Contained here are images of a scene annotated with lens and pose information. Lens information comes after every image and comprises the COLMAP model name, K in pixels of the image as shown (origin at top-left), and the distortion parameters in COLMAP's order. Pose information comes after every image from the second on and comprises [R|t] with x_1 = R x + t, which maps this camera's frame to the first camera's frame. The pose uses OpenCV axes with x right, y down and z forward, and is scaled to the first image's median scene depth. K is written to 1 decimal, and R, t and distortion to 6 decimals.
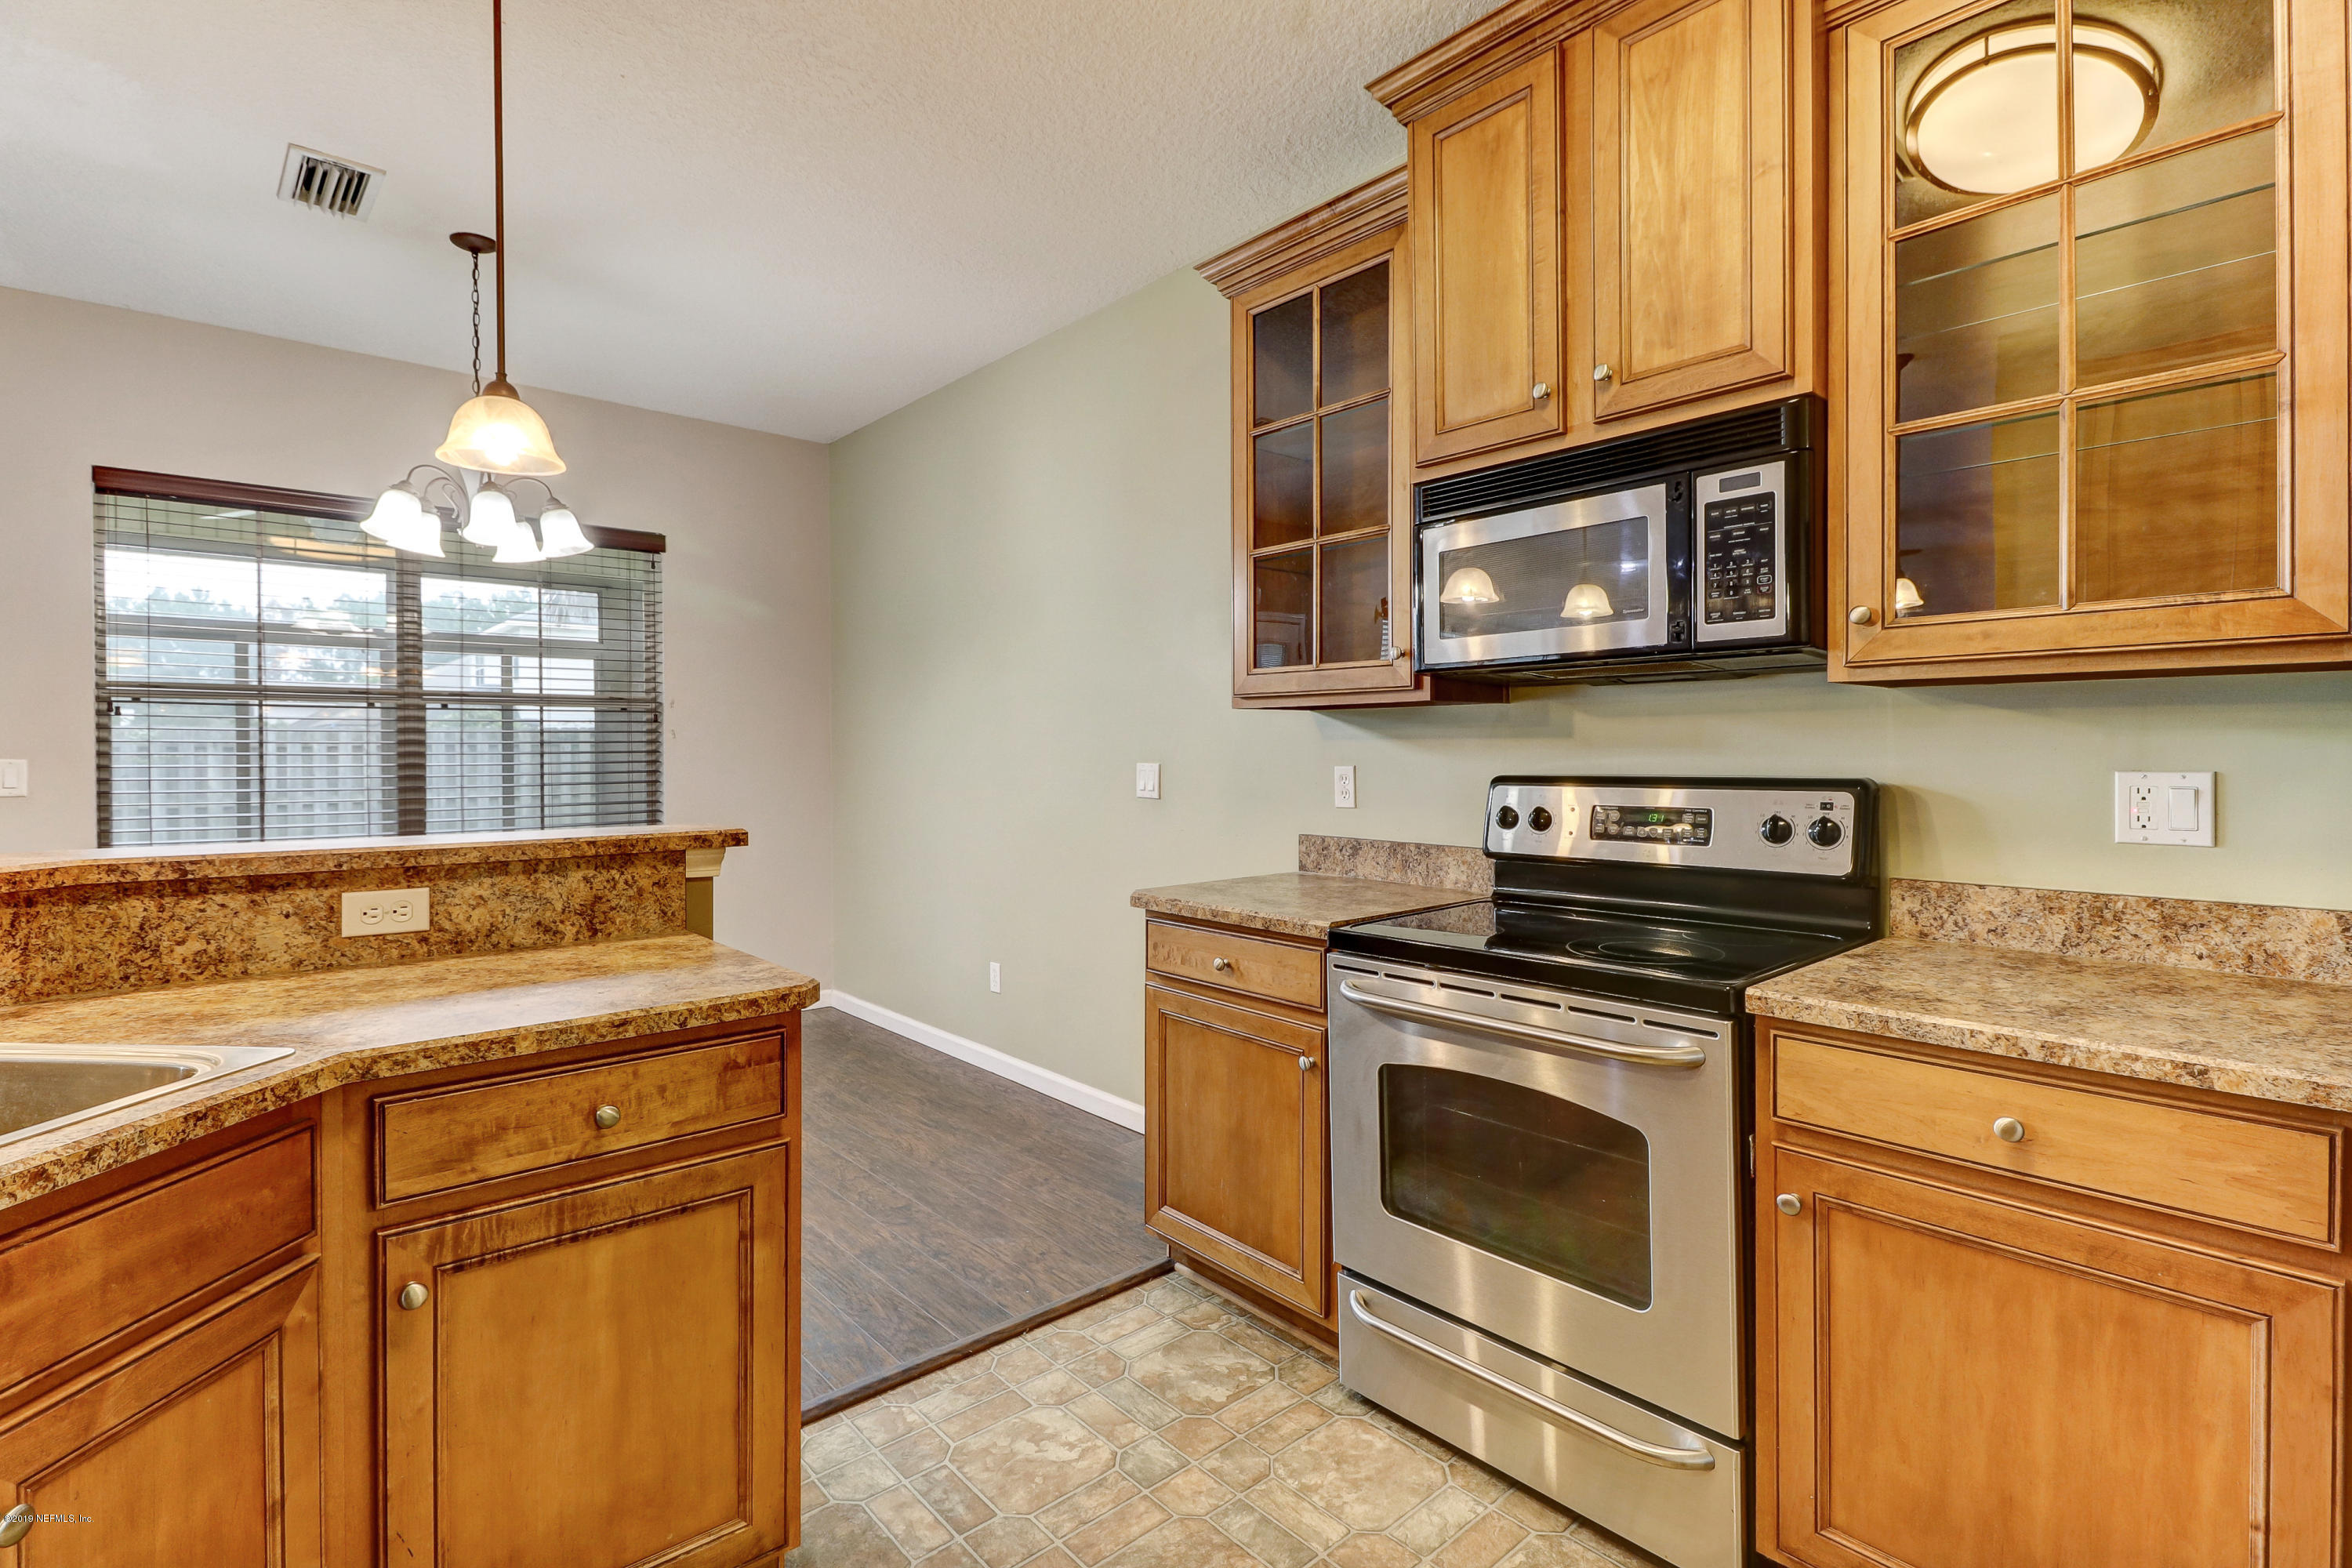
lens RADIAL K [[1093.7, 0, 1174.4], [0, 1093.7, 759.5], [0, 0, 1]] dist [0.020172, -0.011487]
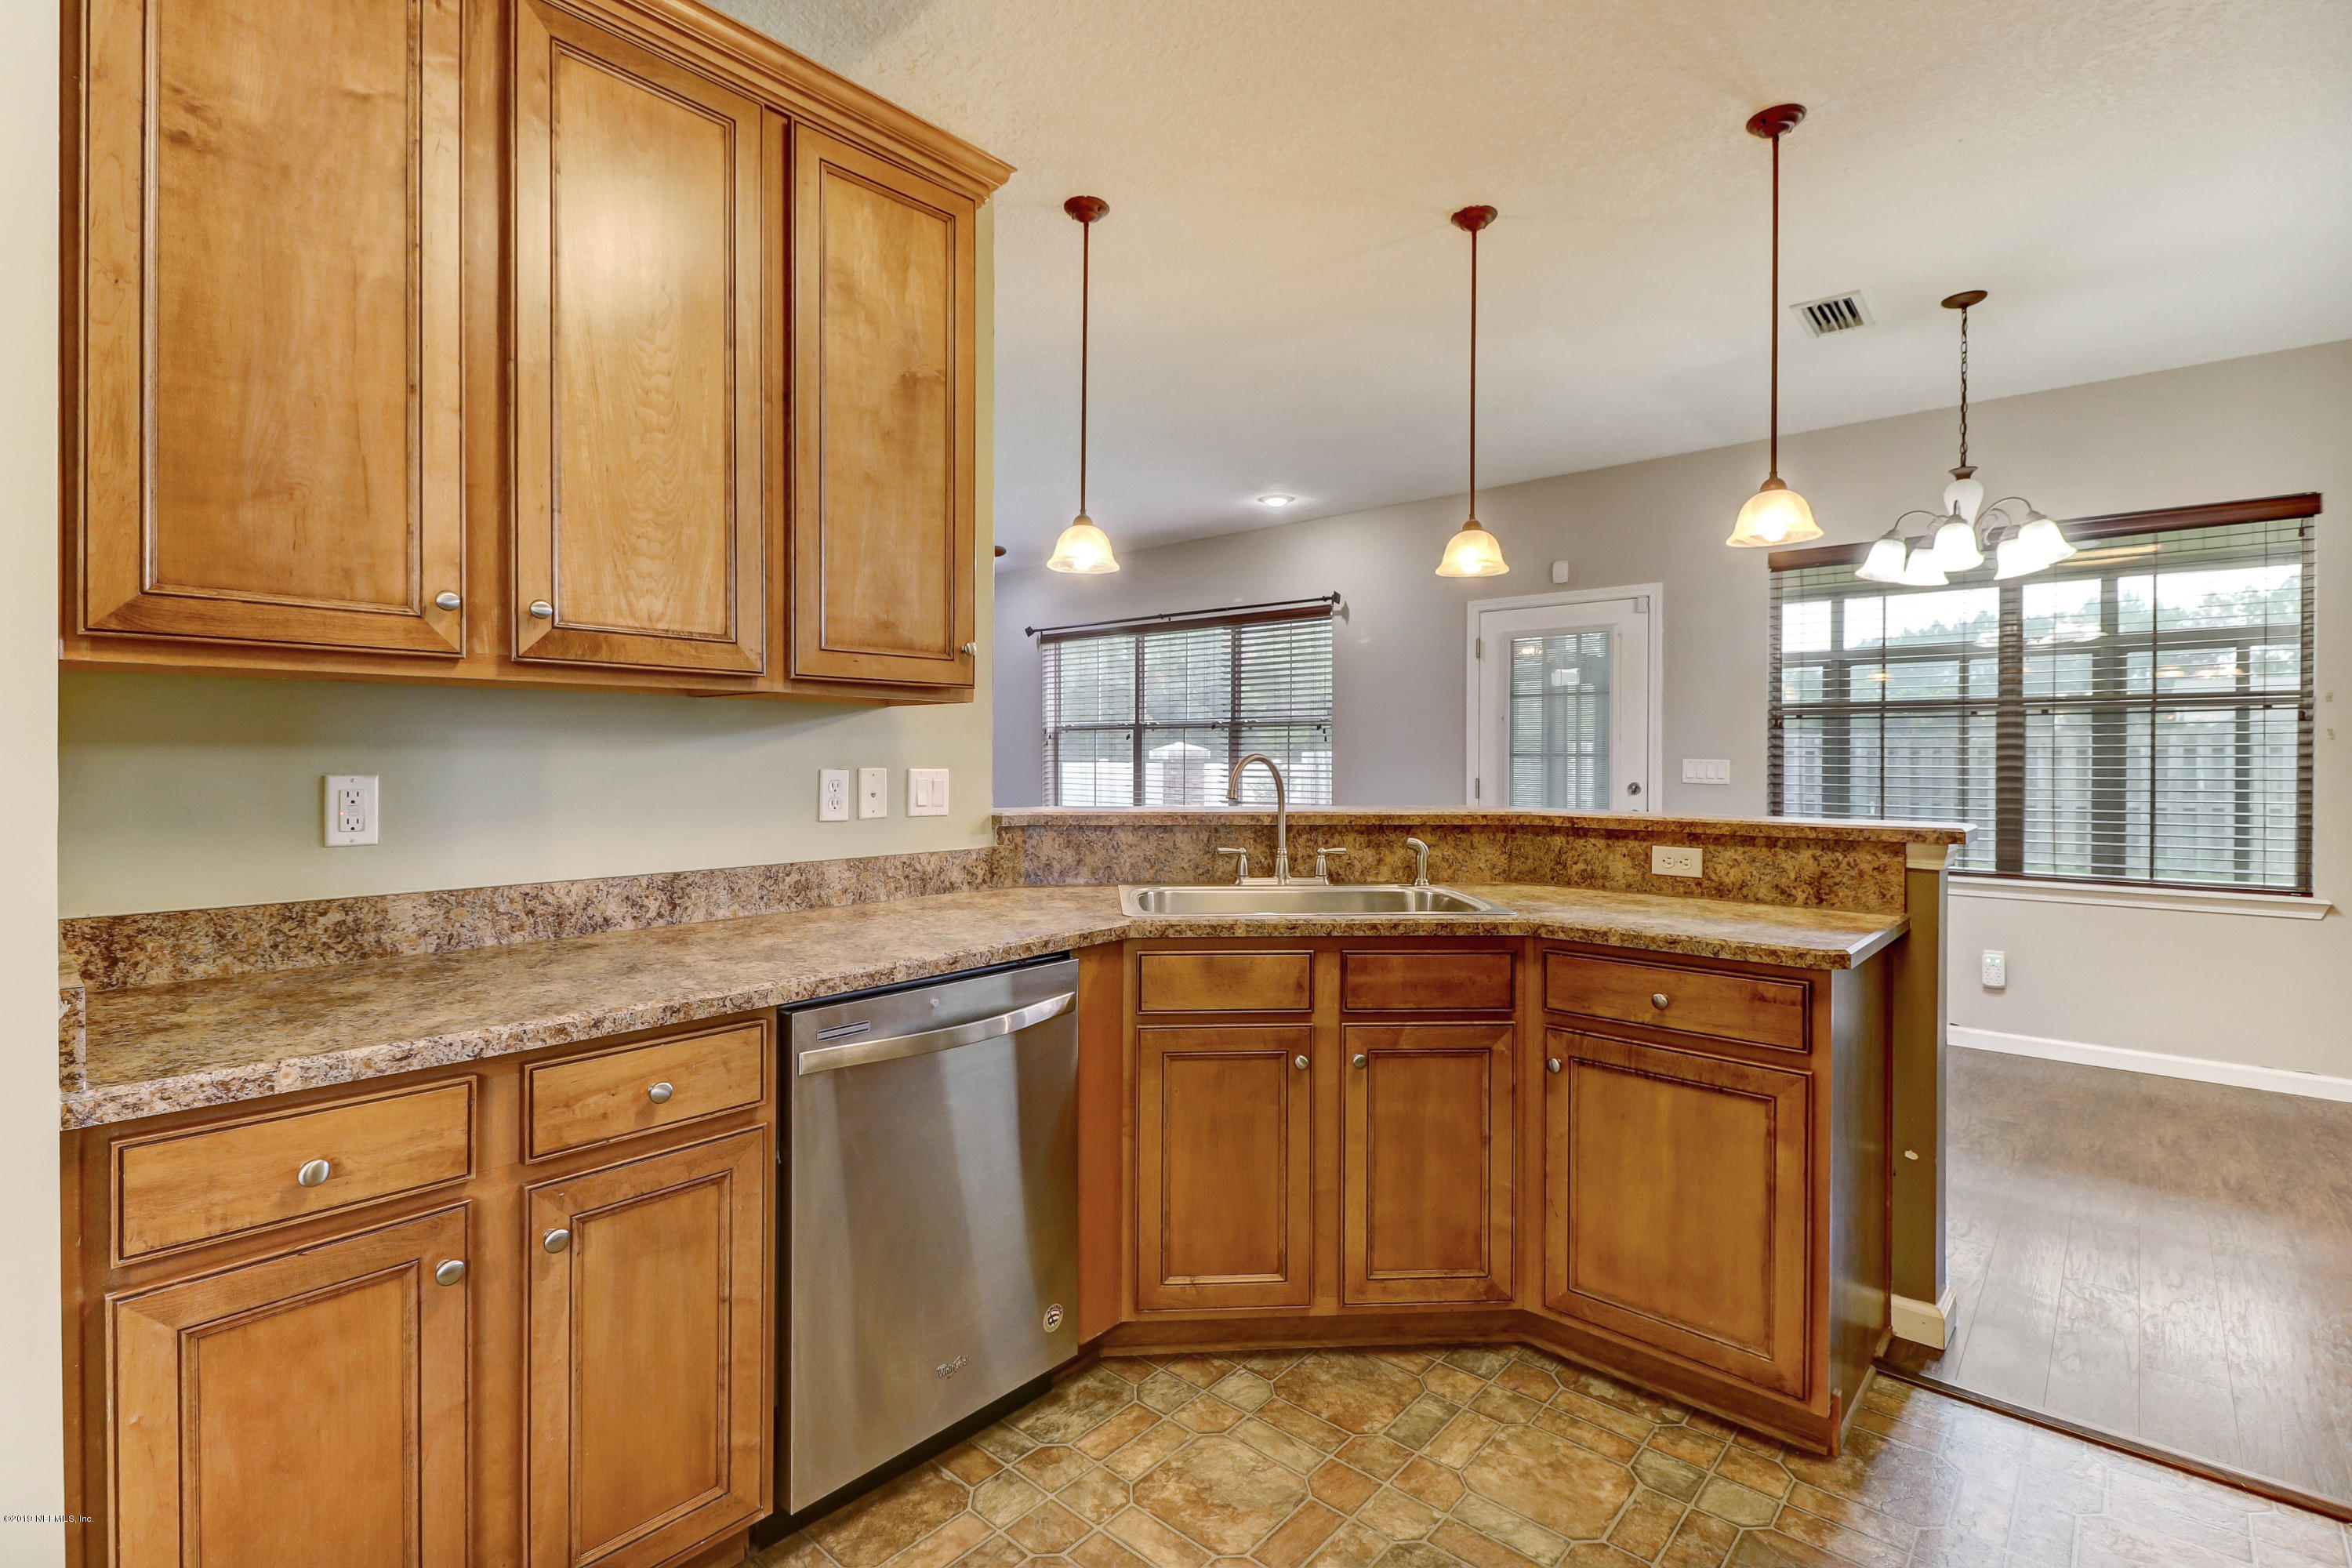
lens RADIAL K [[1093.7, 0, 1164.4], [0, 1093.7, 760.5], [0, 0, 1]] dist [0.020172, -0.011487]
pose [[0.119549, 0.007617, -0.992799, 0.606442], [-0.009087, 0.999937, 0.006578, -0.003090], [0.992787, 0.008235, 0.119611, 0.107124]]
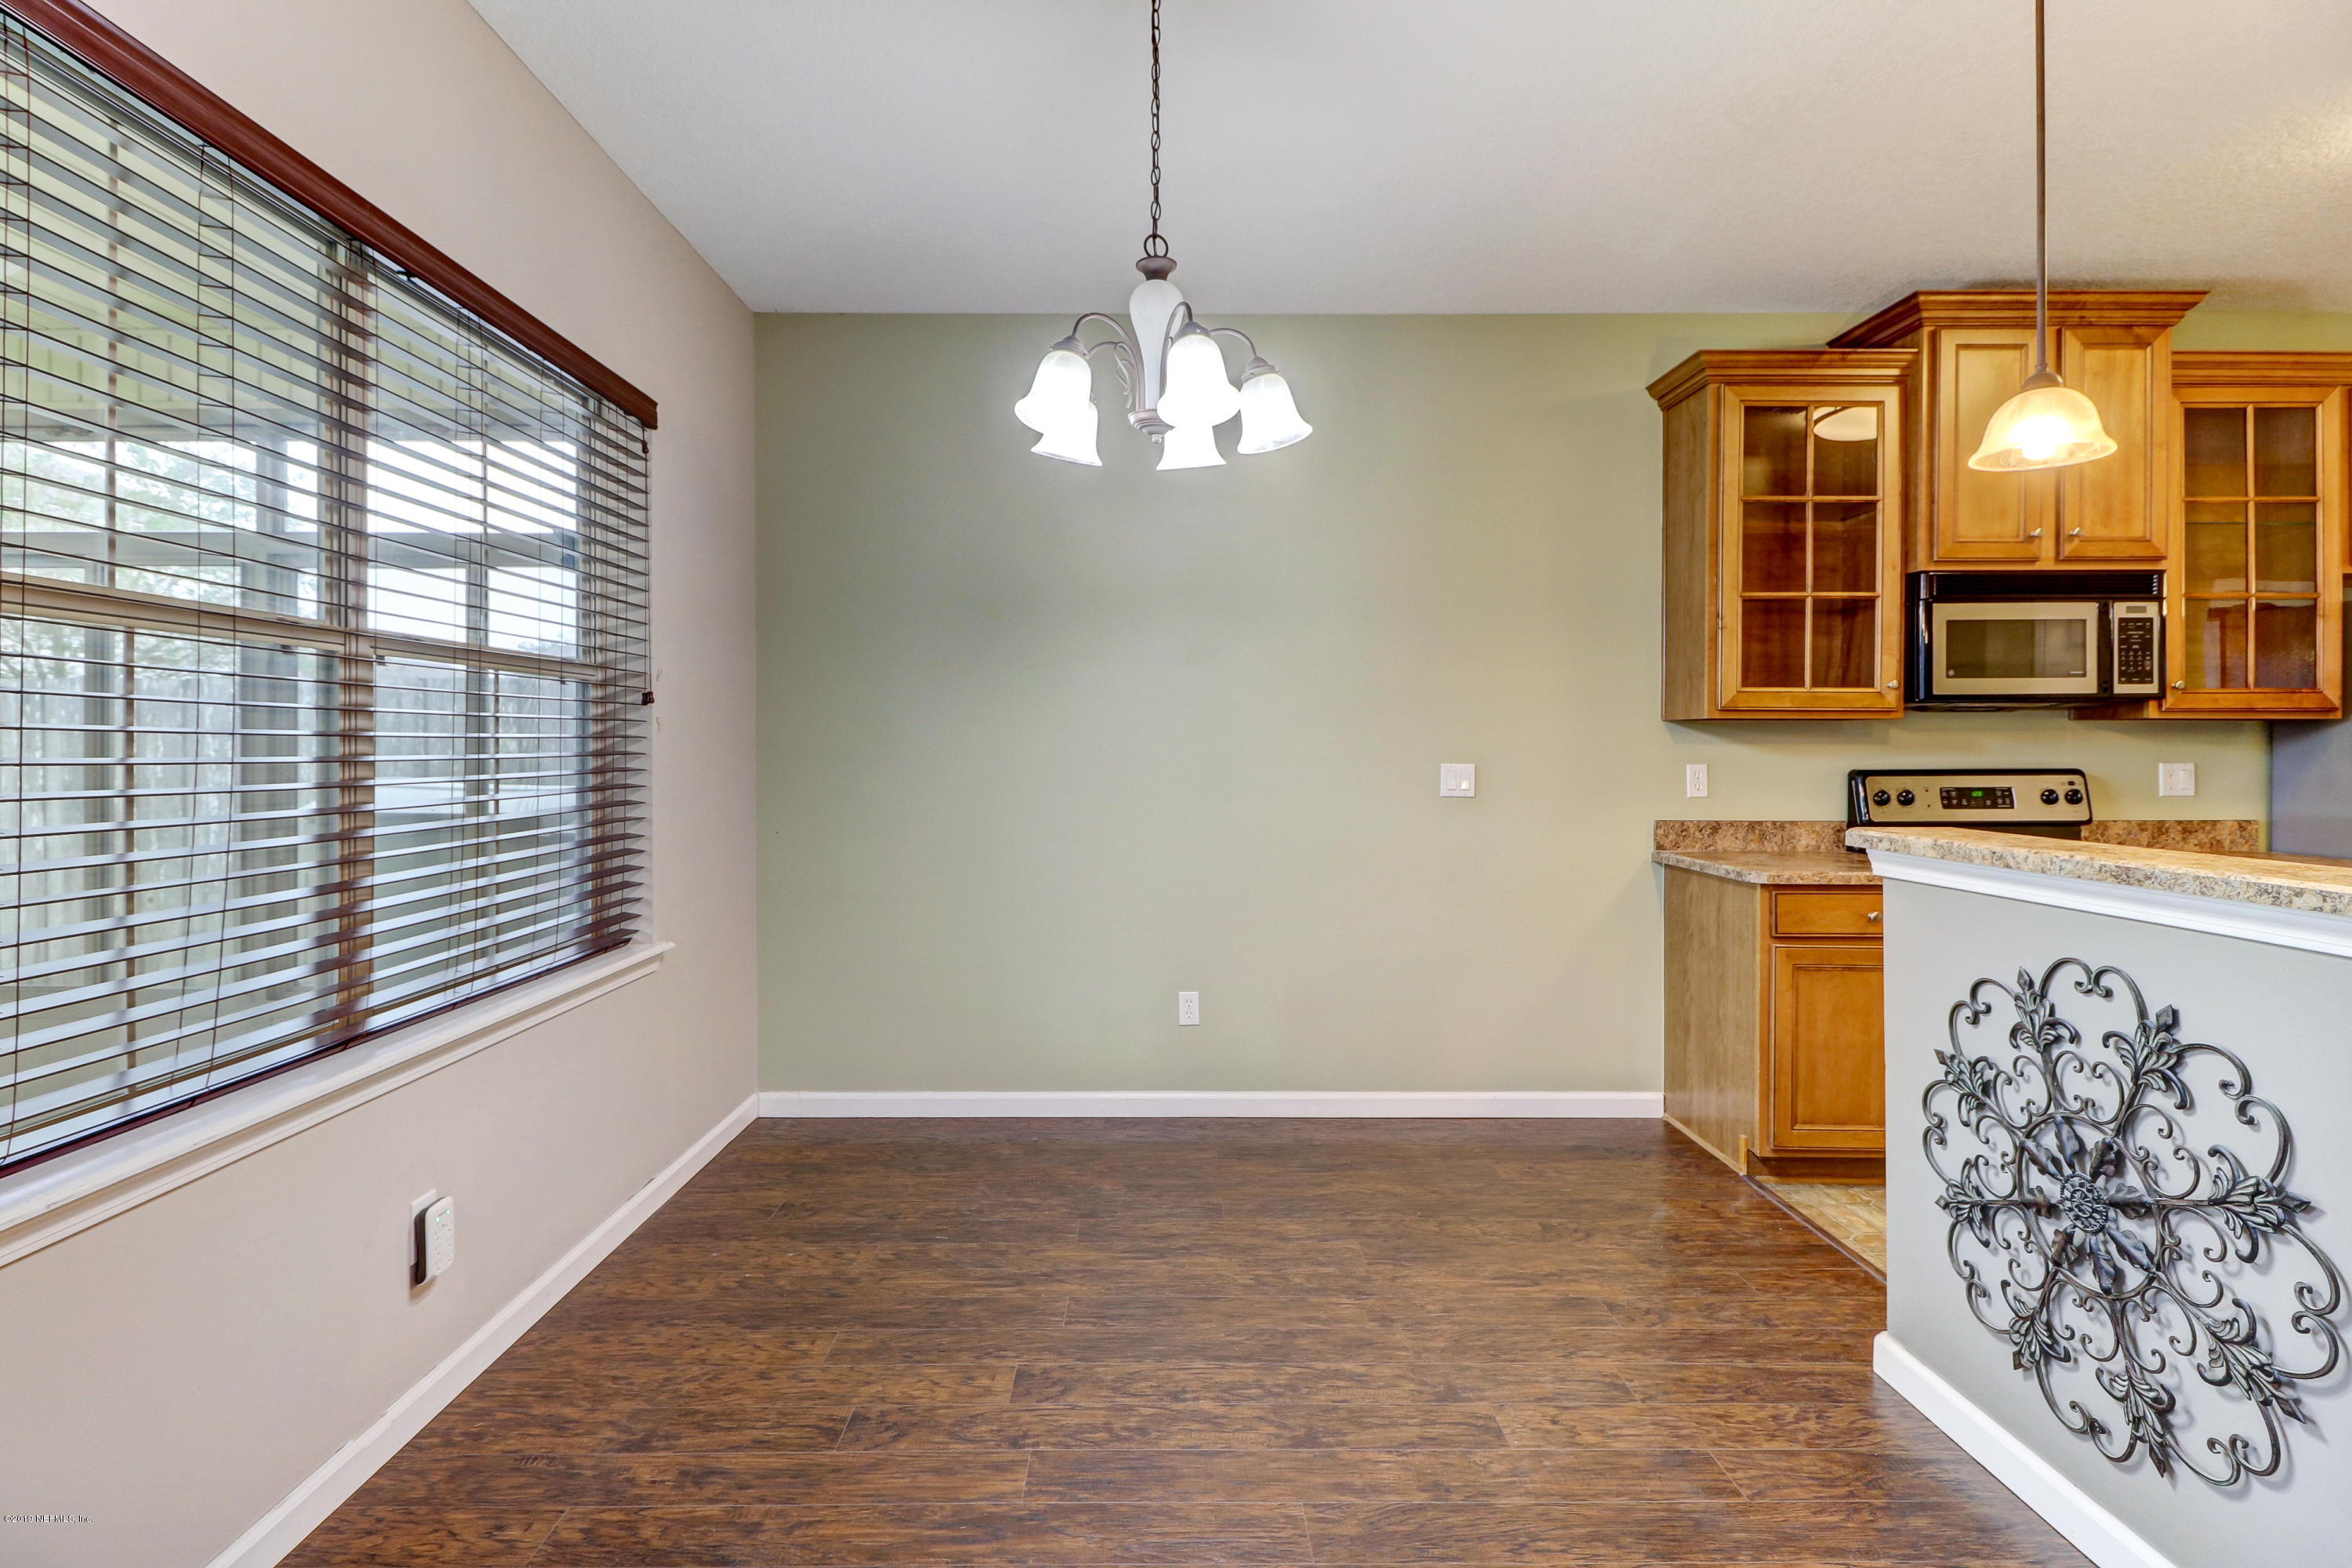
lens RADIAL K [[1093.7, 0, 1149.0], [0, 1093.7, 751.0], [0, 0, 1]] dist [0.020172, -0.011487]
pose [[0.655537, -0.002759, 0.755158, -1.790858], [0.005393, 0.999985, -0.001028, -0.017739], [-0.755144, 0.004746, 0.655542, 0.933760]]
